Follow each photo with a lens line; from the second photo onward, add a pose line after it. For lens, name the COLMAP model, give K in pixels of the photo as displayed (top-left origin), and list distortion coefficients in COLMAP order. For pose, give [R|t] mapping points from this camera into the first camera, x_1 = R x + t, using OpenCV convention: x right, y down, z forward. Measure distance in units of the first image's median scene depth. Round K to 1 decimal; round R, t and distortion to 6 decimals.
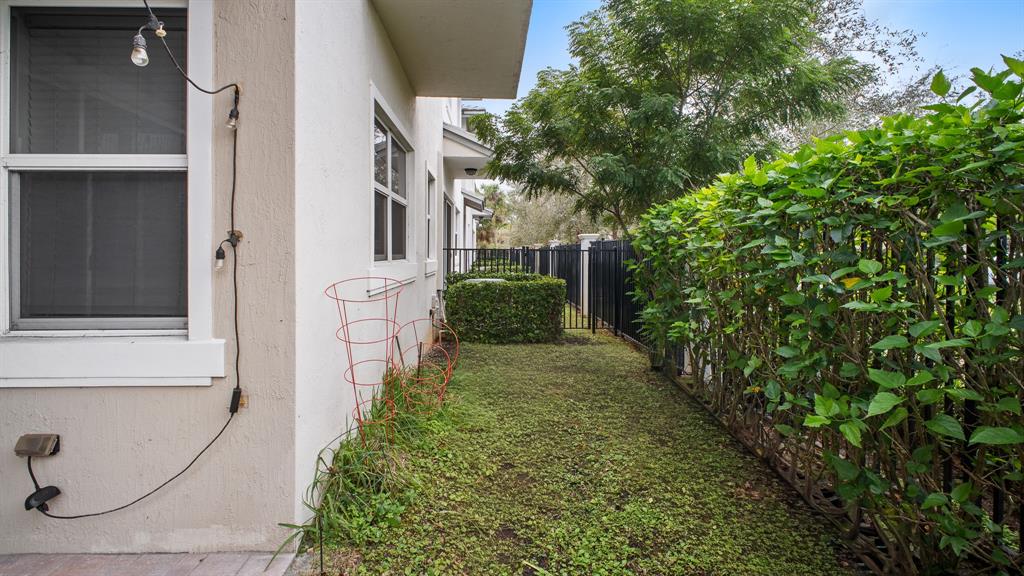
lens RADIAL K [[473.5, 0, 507.1], [0, 473.5, 267.0], [0, 0, 1]] dist [0.002325, -0.006508]
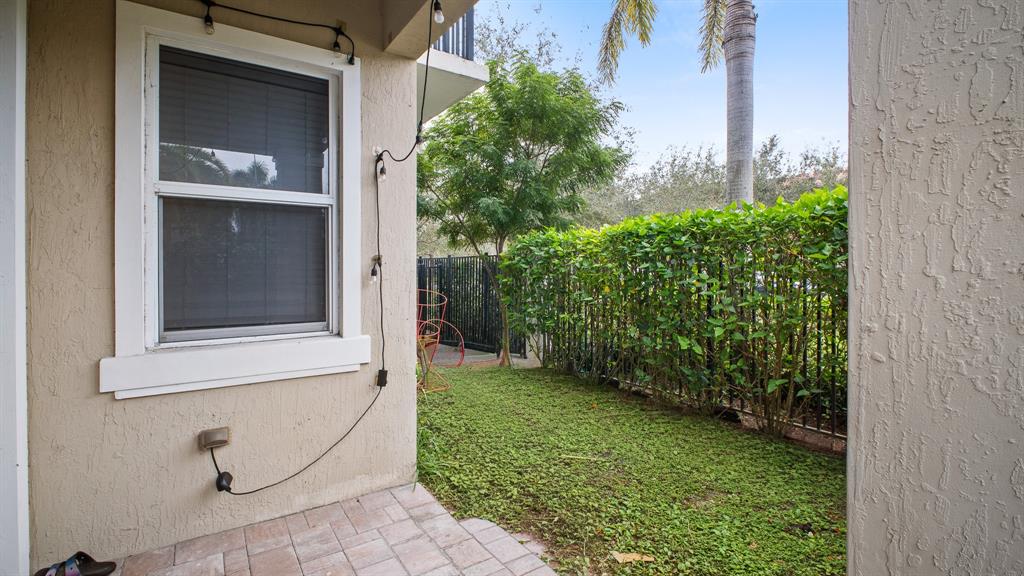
lens RADIAL K [[473.5, 0, 512.4], [0, 473.5, 281.6], [0, 0, 1]] dist [0.002325, -0.006508]
pose [[0.847085, -0.013881, 0.531275, -0.957012], [0.013791, 0.999896, 0.004137, 0.000307], [-0.531278, 0.003822, 0.847189, -0.361691]]
